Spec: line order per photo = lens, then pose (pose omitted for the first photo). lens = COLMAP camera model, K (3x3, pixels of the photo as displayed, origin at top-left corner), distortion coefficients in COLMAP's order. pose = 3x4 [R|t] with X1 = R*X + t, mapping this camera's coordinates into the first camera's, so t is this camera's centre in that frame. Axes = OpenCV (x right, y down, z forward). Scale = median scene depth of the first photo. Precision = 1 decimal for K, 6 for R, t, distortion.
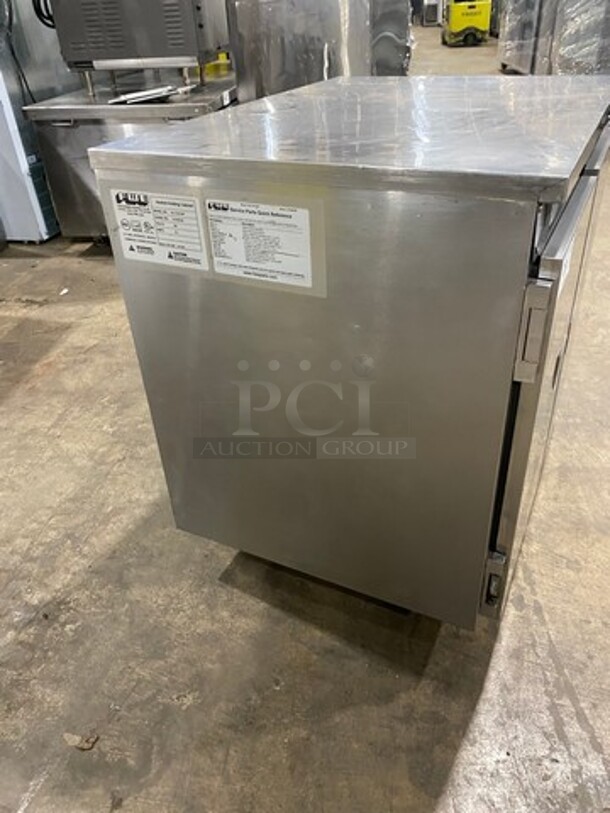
lens RADIAL K [[622.5, 0, 305.0], [0, 622.5, 406.5], [0, 0, 1]] dist [-0.003188, 0.001436]
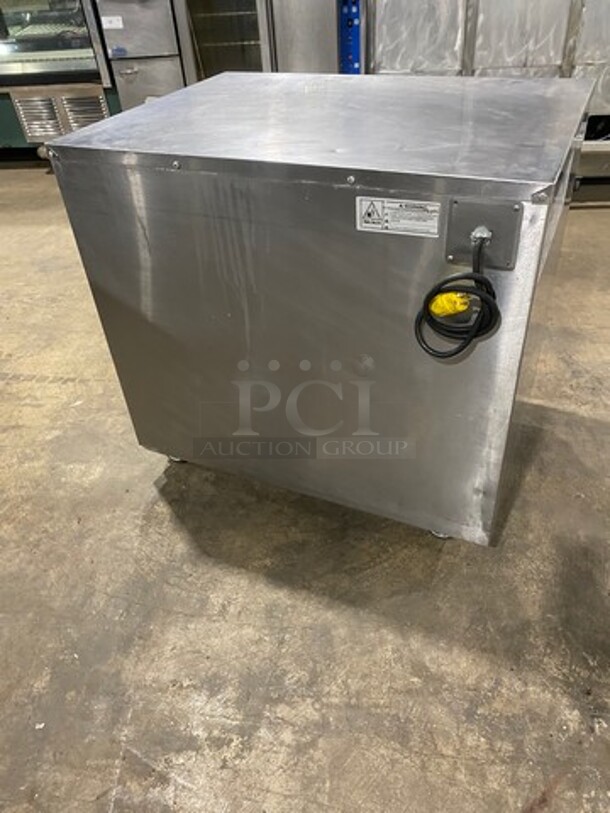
lens RADIAL K [[622.5, 0, 305.0], [0, 622.5, 406.5], [0, 0, 1]] dist [-0.003188, 0.001436]
pose [[-0.041028, -0.577838, 0.815120, -0.574861], [0.600686, 0.637650, 0.482265, -0.397798], [-0.798432, 0.509417, 0.320937, 0.525174]]
